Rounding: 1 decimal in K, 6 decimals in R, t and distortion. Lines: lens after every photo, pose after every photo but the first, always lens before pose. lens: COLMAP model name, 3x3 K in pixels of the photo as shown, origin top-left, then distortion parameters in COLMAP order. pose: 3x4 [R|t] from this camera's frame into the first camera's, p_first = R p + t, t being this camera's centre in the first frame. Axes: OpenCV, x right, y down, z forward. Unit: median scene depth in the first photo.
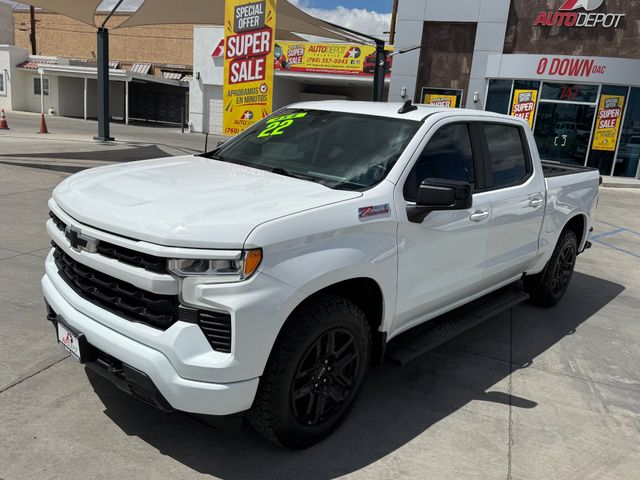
lens RADIAL K [[512.1, 0, 319.5], [0, 512.1, 233.8], [0, 0, 1]] dist [0.070331, -0.105435]
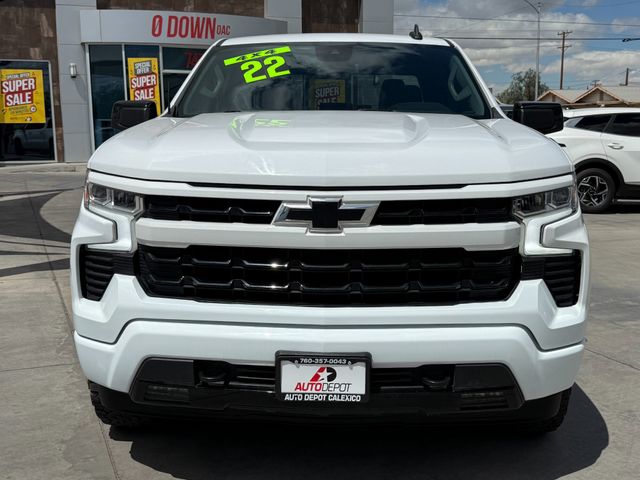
lens RADIAL K [[738.2, 0, 309.6], [0, 738.2, 240.8], [0, 0, 1]] dist [0.187850, -0.479390]
pose [[0.757818, -0.184467, 0.625846, -0.393171], [0.214859, 0.976255, 0.027584, 0.004455], [-0.616074, 0.113565, 0.779459, 0.107549]]
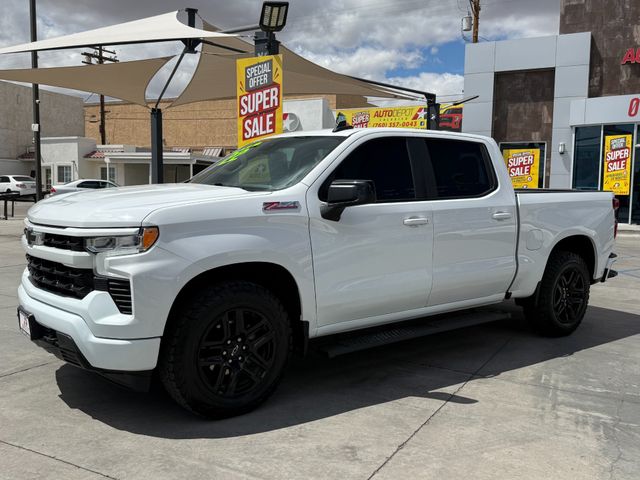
lens RADIAL K [[591.6, 0, 324.9], [0, 591.6, 240.0], [0, 0, 1]] dist [0.125992, -0.234369]
pose [[0.986627, -0.053810, -0.153854, 0.161815], [0.030203, 0.987943, -0.151842, 0.093625], [0.160170, 0.145165, 0.976357, -0.105193]]
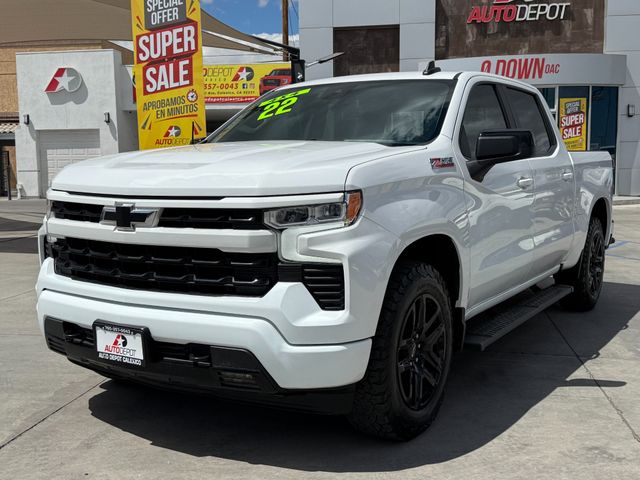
lens RADIAL K [[711.3, 0, 320.0], [0, 711.3, 240.0], [0, 0, 1]] dist [0.161924, -0.352200]
pose [[0.978423, -0.108225, 0.176000, -0.135642], [0.129081, 0.985322, -0.111705, 0.080399], [-0.161327, 0.132013, 0.978032, -0.070271]]
